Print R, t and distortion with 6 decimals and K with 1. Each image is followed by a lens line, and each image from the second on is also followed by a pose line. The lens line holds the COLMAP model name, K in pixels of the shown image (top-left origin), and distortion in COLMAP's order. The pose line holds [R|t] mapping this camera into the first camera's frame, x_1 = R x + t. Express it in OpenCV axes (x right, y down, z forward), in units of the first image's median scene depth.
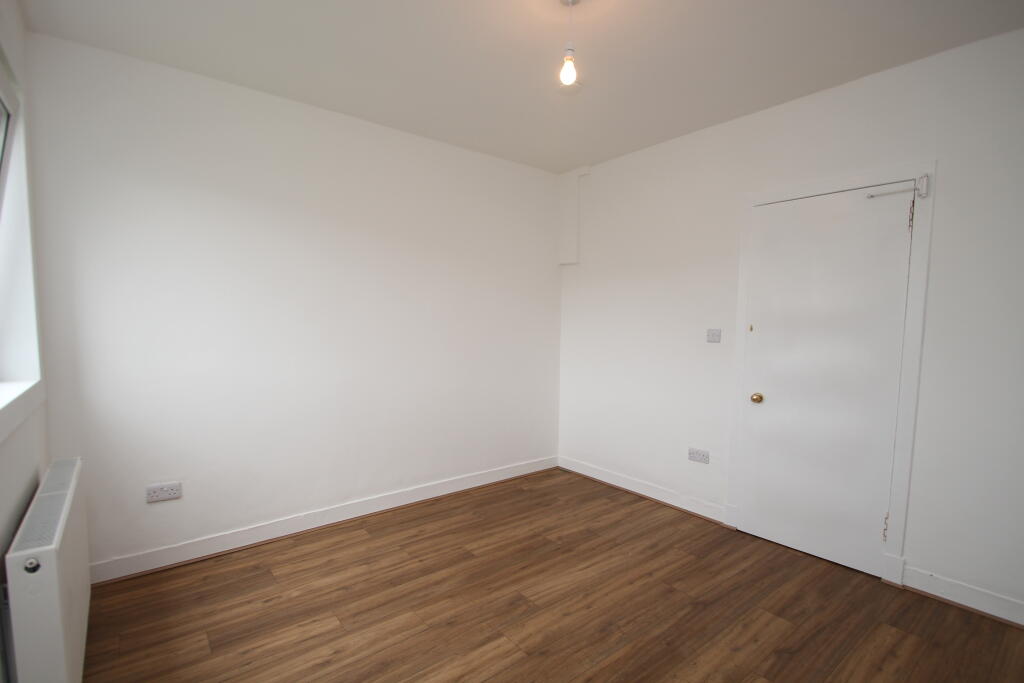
lens RADIAL K [[478.7, 0, 507.6], [0, 478.7, 343.0], [0, 0, 1]] dist [-0.031180, -0.001780]
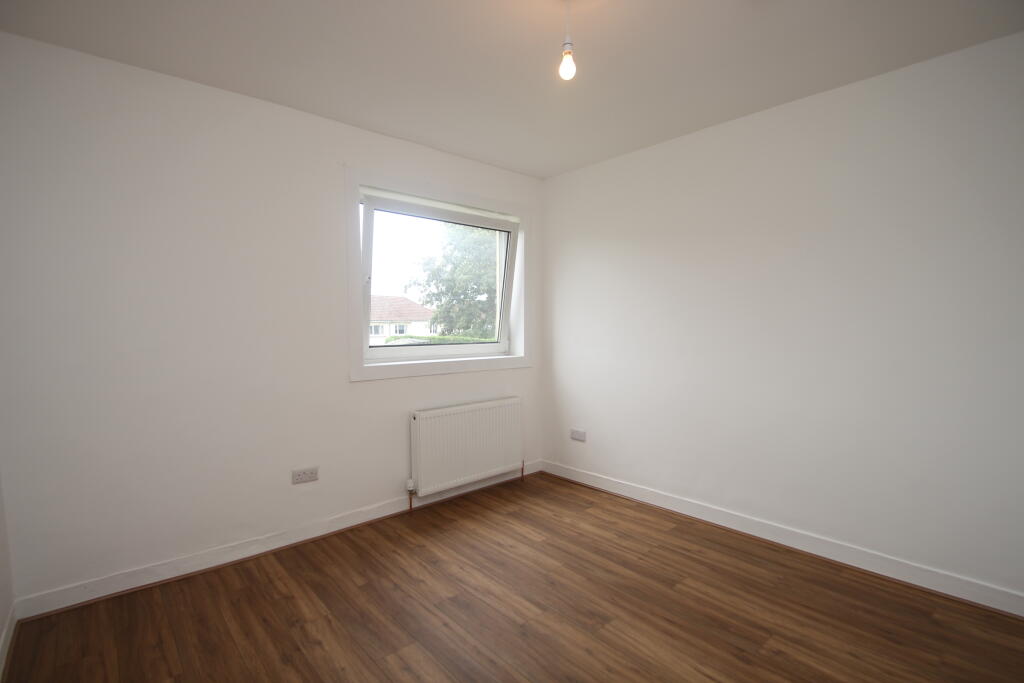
lens RADIAL K [[478.7, 0, 510.0], [0, 478.7, 335.4], [0, 0, 1]] dist [-0.031180, -0.001780]
pose [[0.047669, 0.019551, -0.998672, 0.861363], [-0.047055, 0.998742, 0.017307, -0.036549], [0.997754, 0.046167, 0.048529, 0.661388]]
